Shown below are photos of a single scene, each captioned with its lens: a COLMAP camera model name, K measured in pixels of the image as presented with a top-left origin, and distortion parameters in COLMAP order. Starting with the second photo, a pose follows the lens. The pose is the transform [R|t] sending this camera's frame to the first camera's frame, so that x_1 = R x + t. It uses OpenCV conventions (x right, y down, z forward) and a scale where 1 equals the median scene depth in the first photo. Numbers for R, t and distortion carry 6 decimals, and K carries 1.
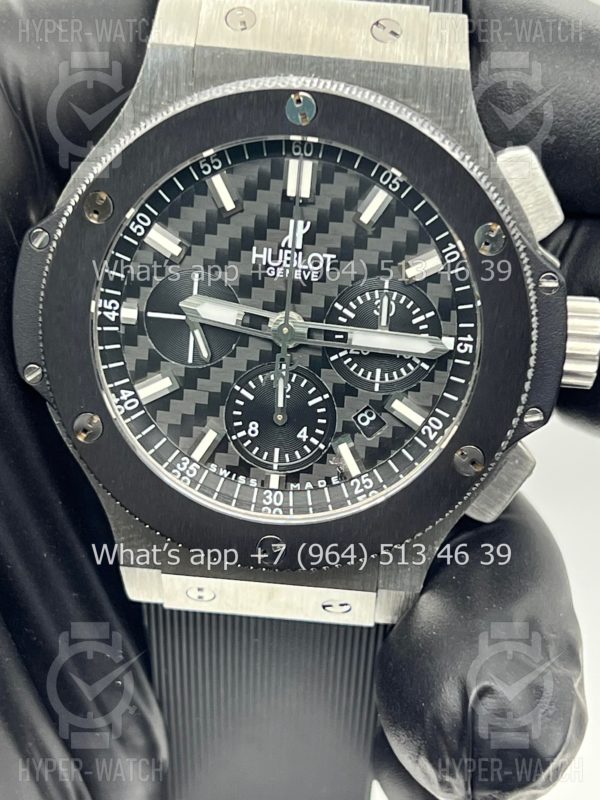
lens RADIAL K [[1875.5, 0, 309.6], [0, 1875.5, 387.7], [0, 0, 1]] dist [0.164905, 0.000000]
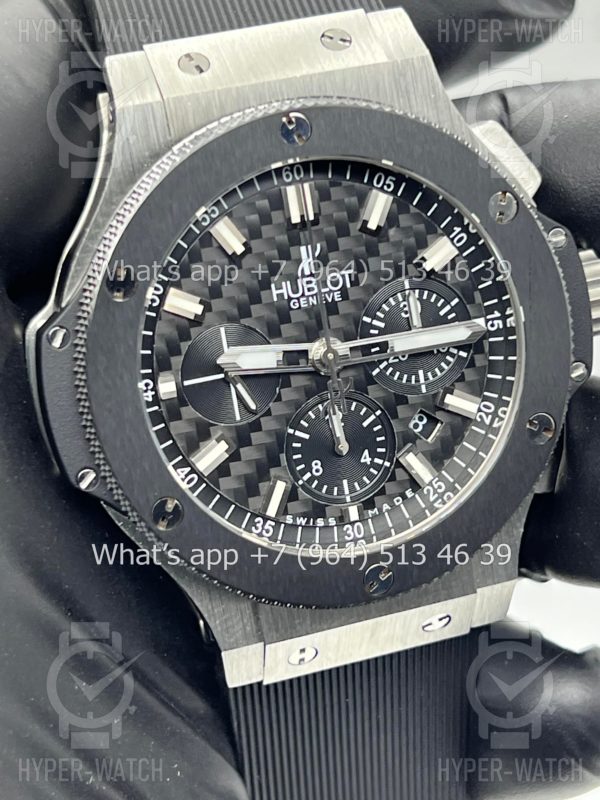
lens RADIAL K [[1875.5, 0, 298.8], [0, 1875.5, 394.7], [0, 0, 1]] dist [0.164905, 0.000000]
pose [[0.920569, -0.283509, 0.268653, -0.291982], [0.304230, 0.951840, -0.038000, 0.020372], [-0.244942, 0.116714, 0.962487, 0.068360]]
